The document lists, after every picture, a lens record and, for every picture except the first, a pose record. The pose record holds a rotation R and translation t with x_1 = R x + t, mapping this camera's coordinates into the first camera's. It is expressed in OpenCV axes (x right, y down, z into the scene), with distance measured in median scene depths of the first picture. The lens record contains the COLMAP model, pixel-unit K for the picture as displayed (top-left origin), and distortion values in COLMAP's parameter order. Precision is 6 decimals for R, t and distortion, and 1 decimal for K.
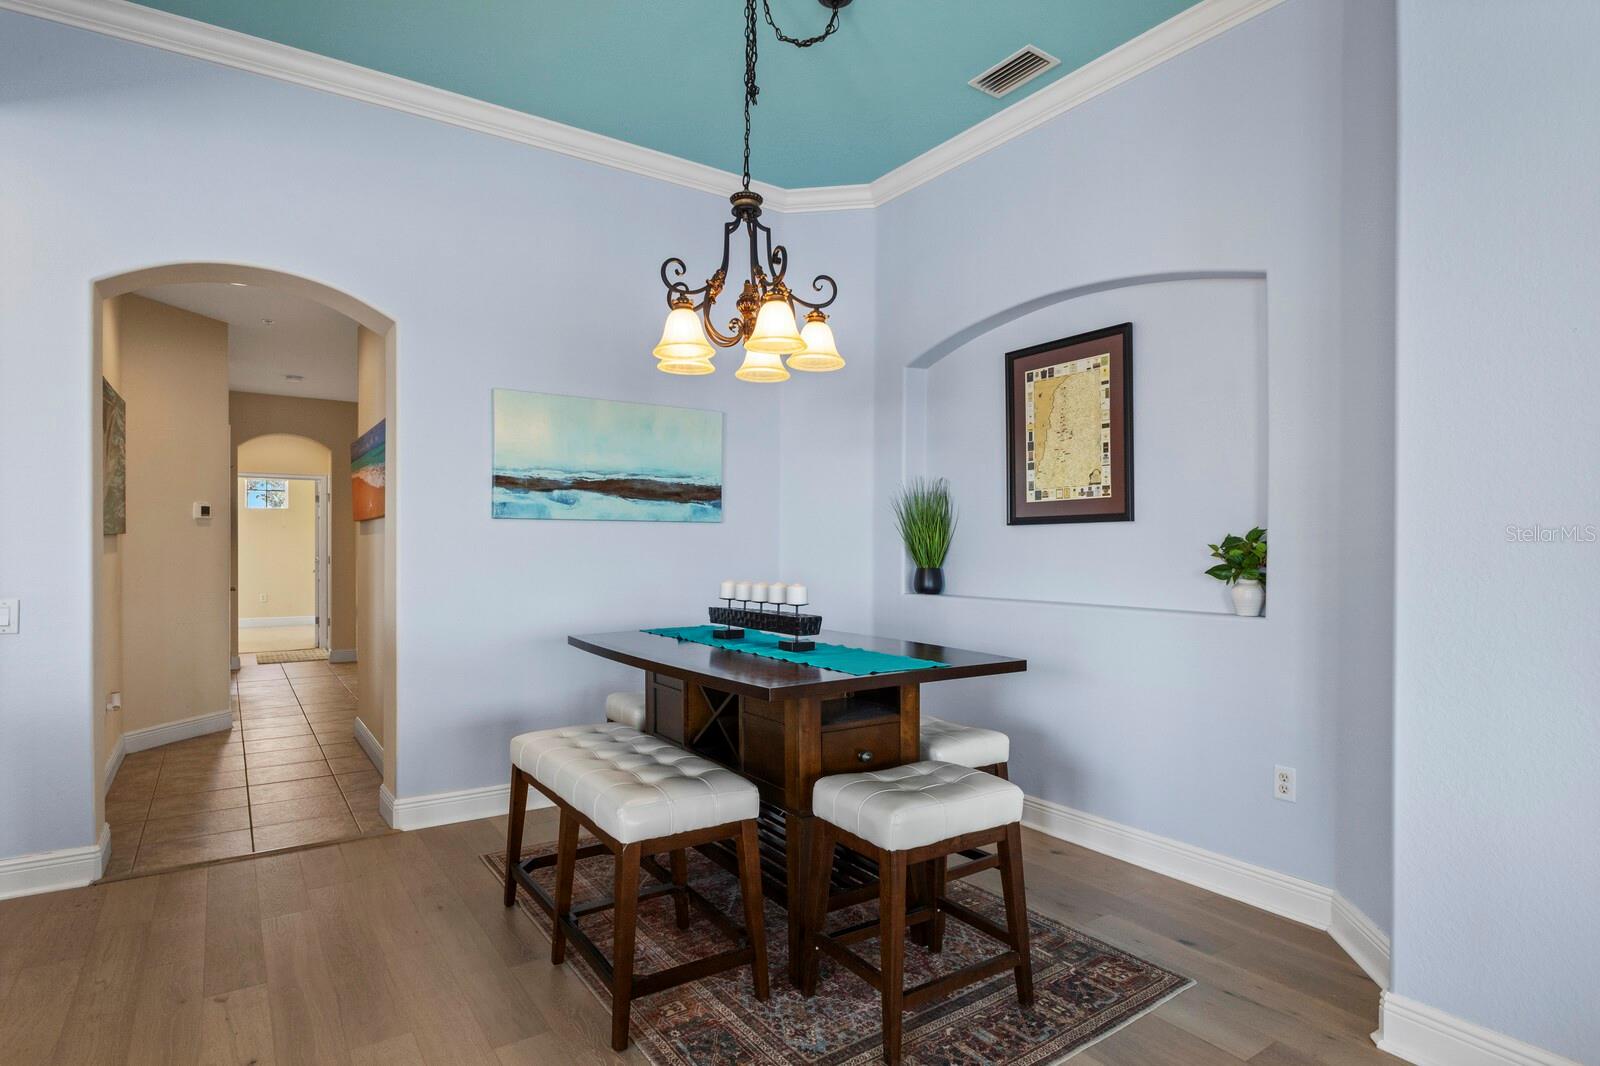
lens RADIAL K [[847.9, 0, 797.0], [0, 847.9, 544.9], [0, 0, 1]] dist [0.002380, -0.000626]
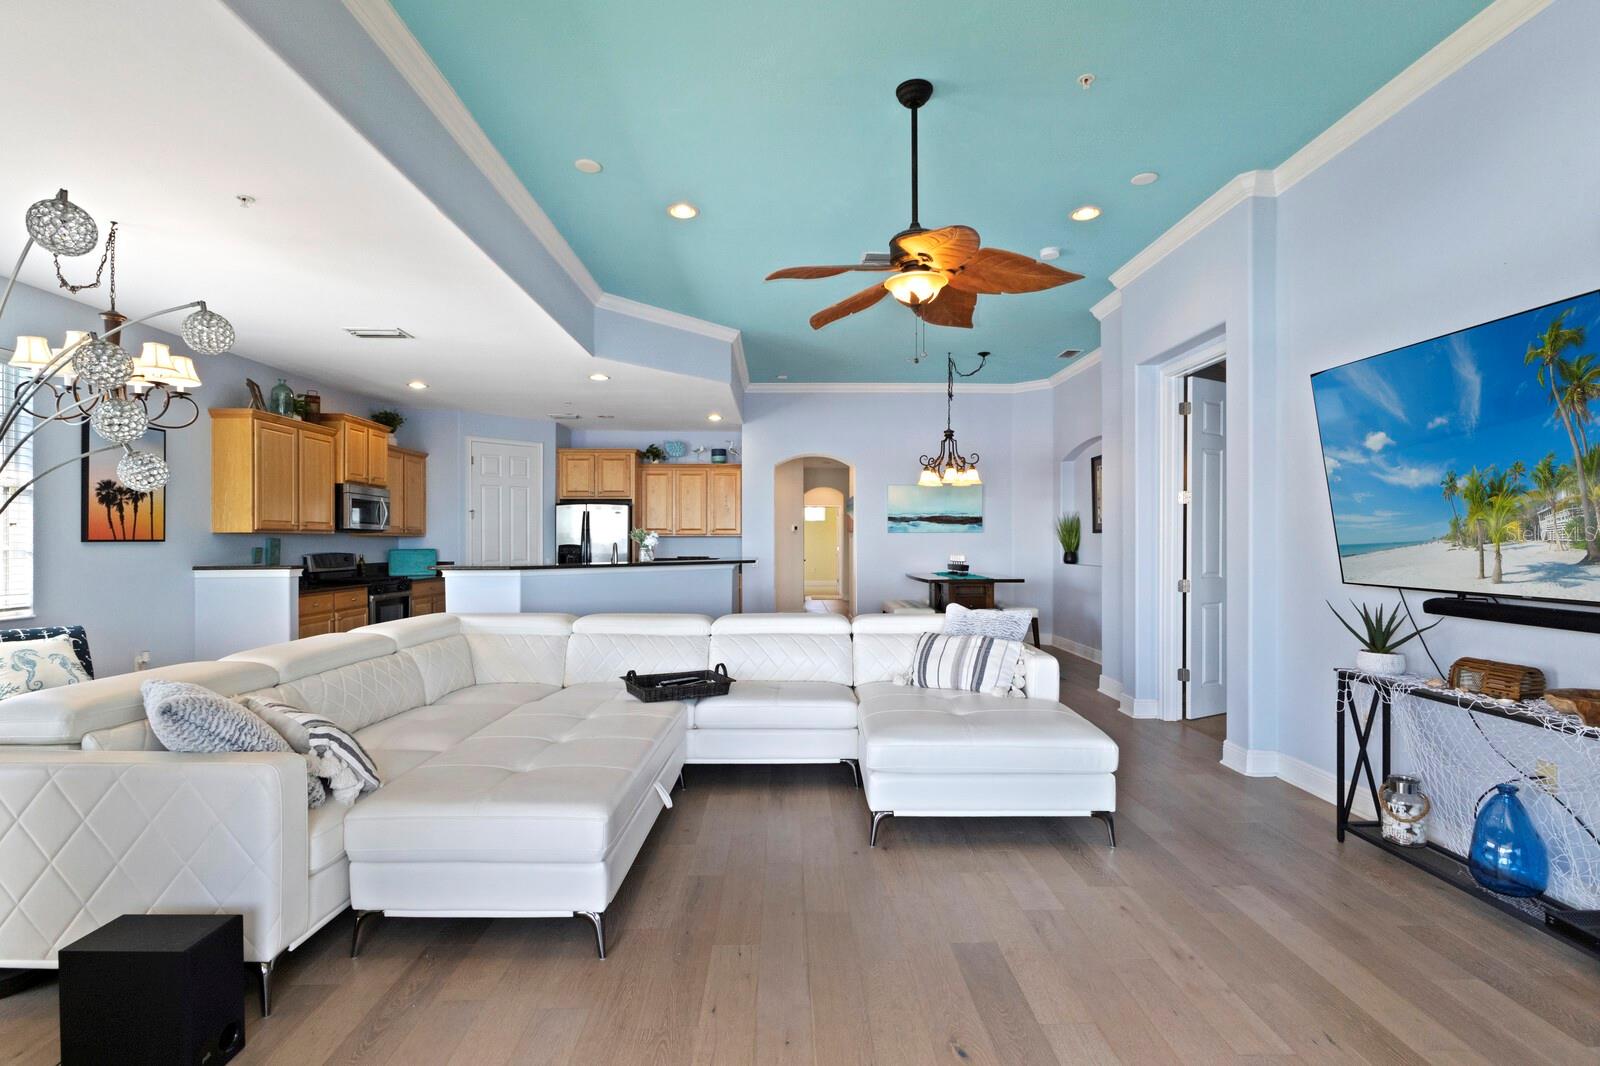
lens RADIAL K [[742.1, 0, 802.6], [0, 742.1, 538.1], [0, 0, 1]] dist [-0.003851, 0.000299]
pose [[0.839558, -0.005719, -0.543240, 0.741307], [0.004614, 0.999984, -0.003396, -0.006865], [0.543250, 0.000345, 0.839571, -1.210789]]
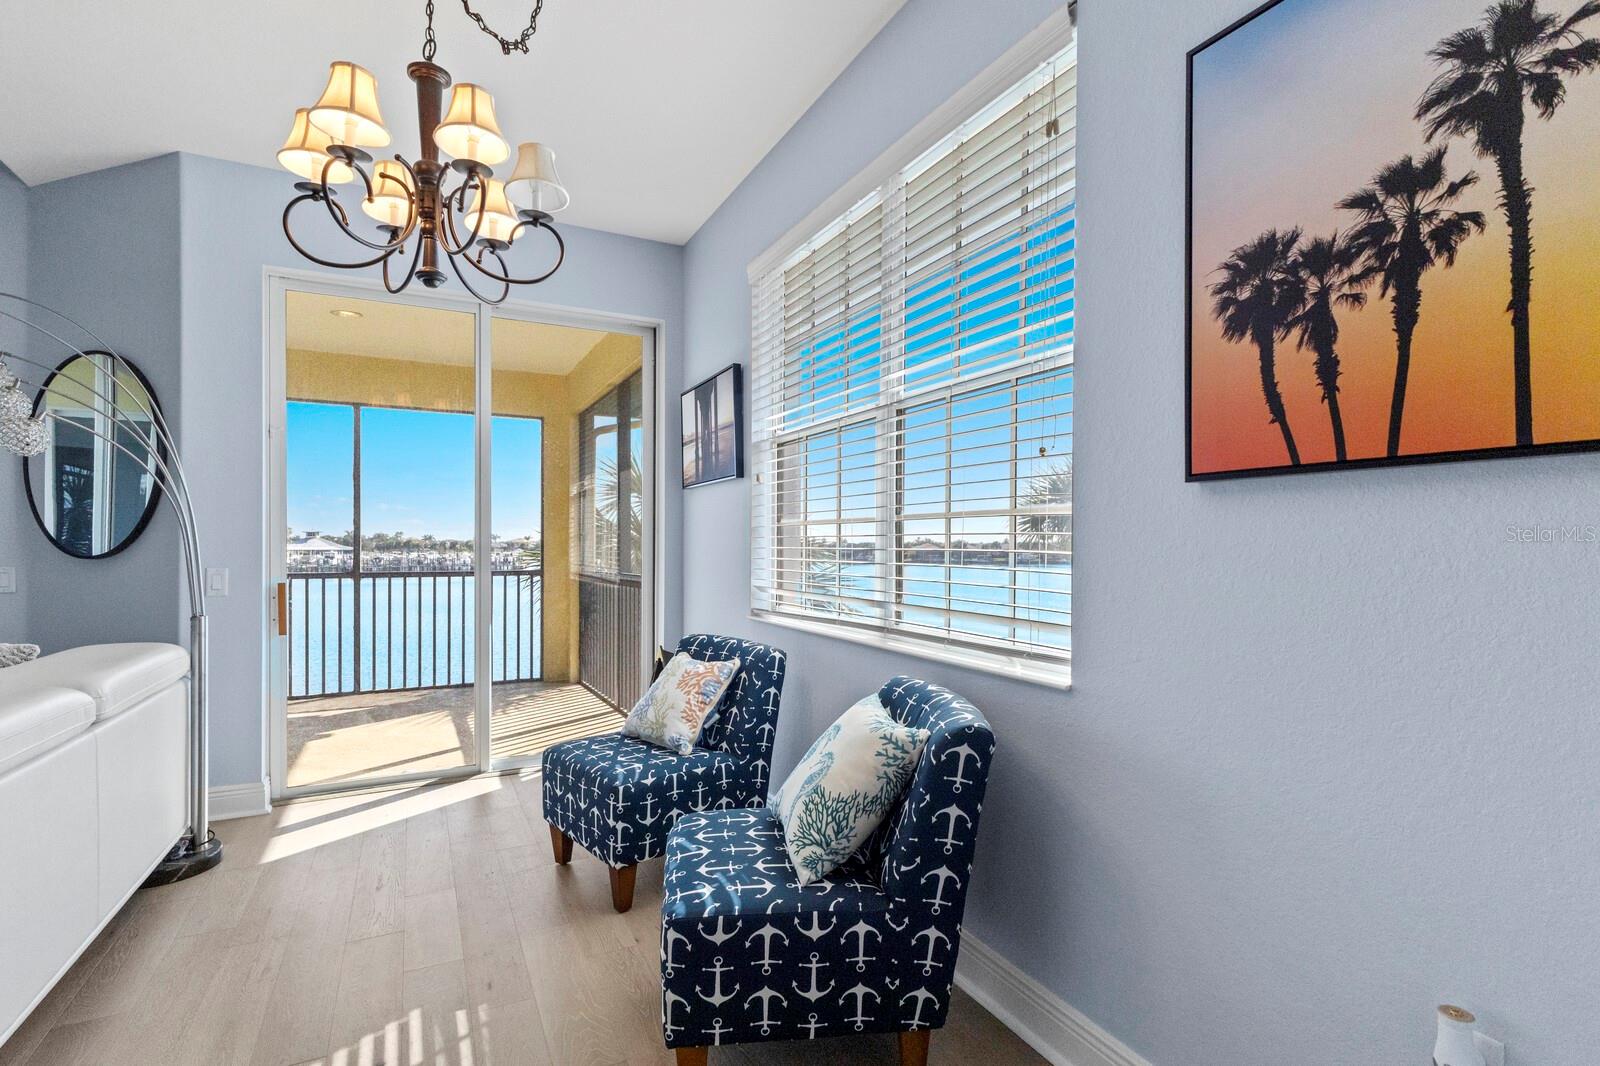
lens RADIAL K [[761.1, 0, 802.4], [0, 761.1, 545.1], [0, 0, 1]] dist [0.005112, -0.002382]
pose [[-0.992000, -0.005867, 0.126098, -0.786845], [-0.005388, 0.999977, 0.004141, 0.020488], [-0.126119, 0.003429, -0.992009, -0.429699]]
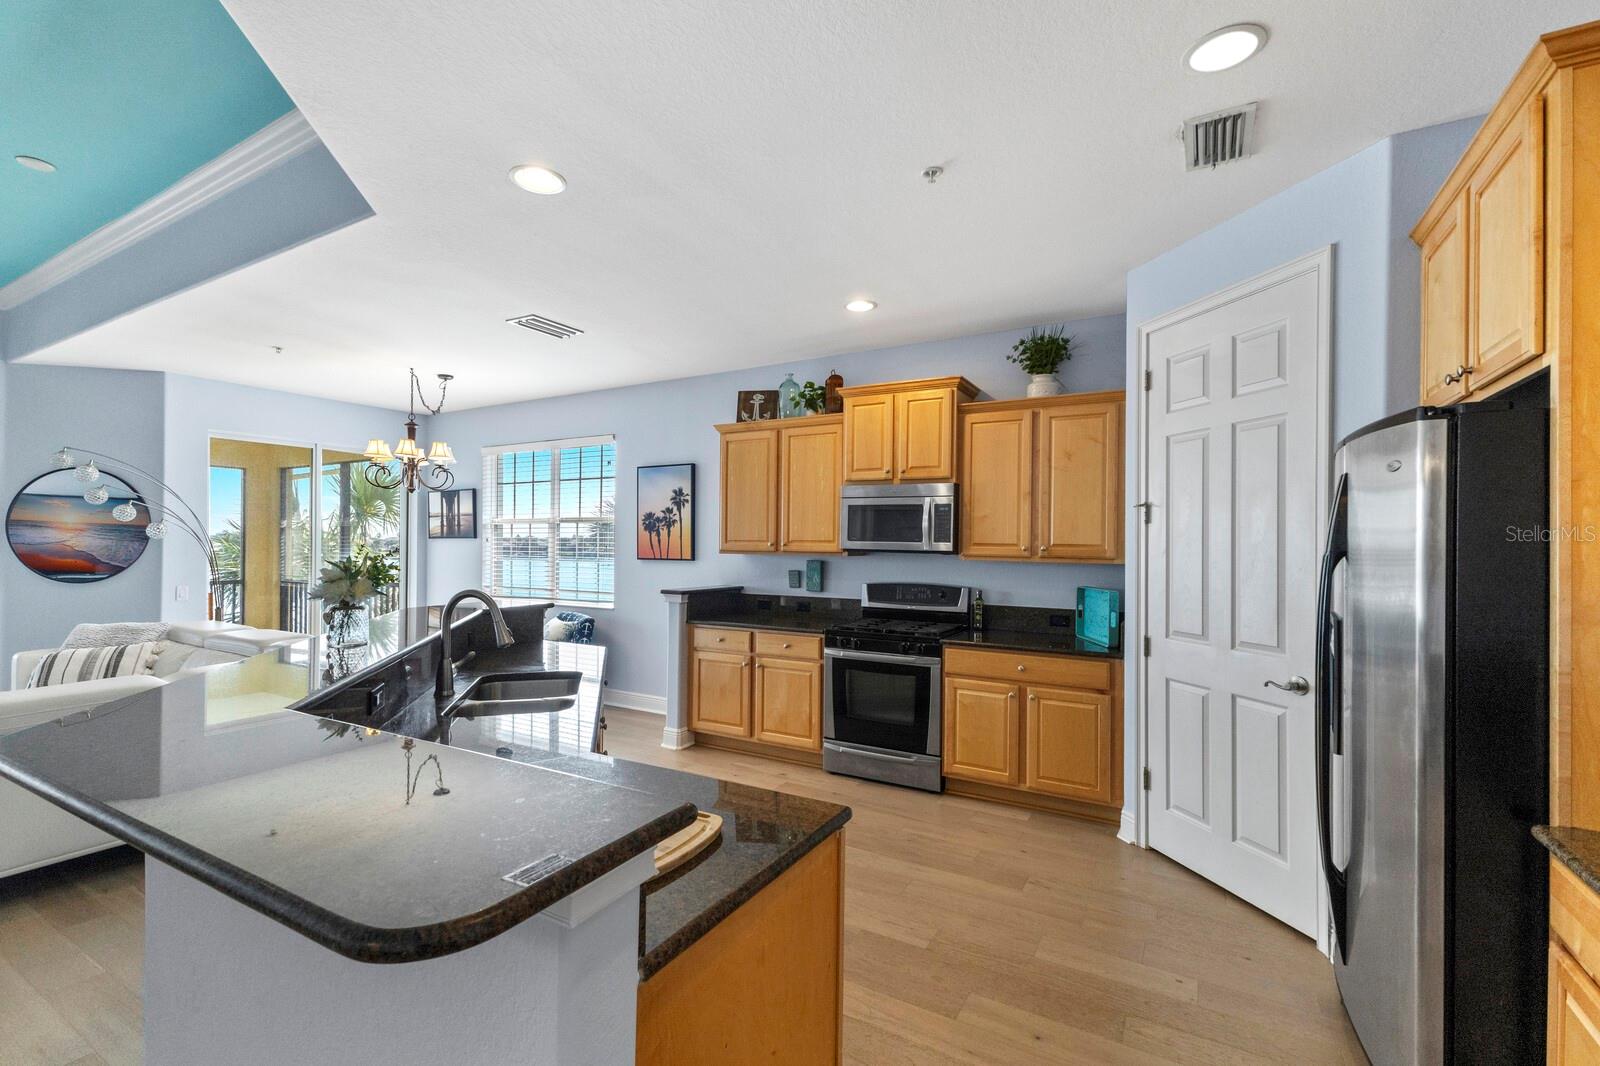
lens RADIAL K [[695.2, 0, 802.4], [0, 695.2, 537.3], [0, 0, 1]] dist [0.014586, -0.004349]
pose [[-0.901221, -0.010695, -0.433227, -0.582675], [-0.009030, 0.999942, -0.005902, -0.054243], [0.433265, -0.001407, -0.901266, 0.748215]]
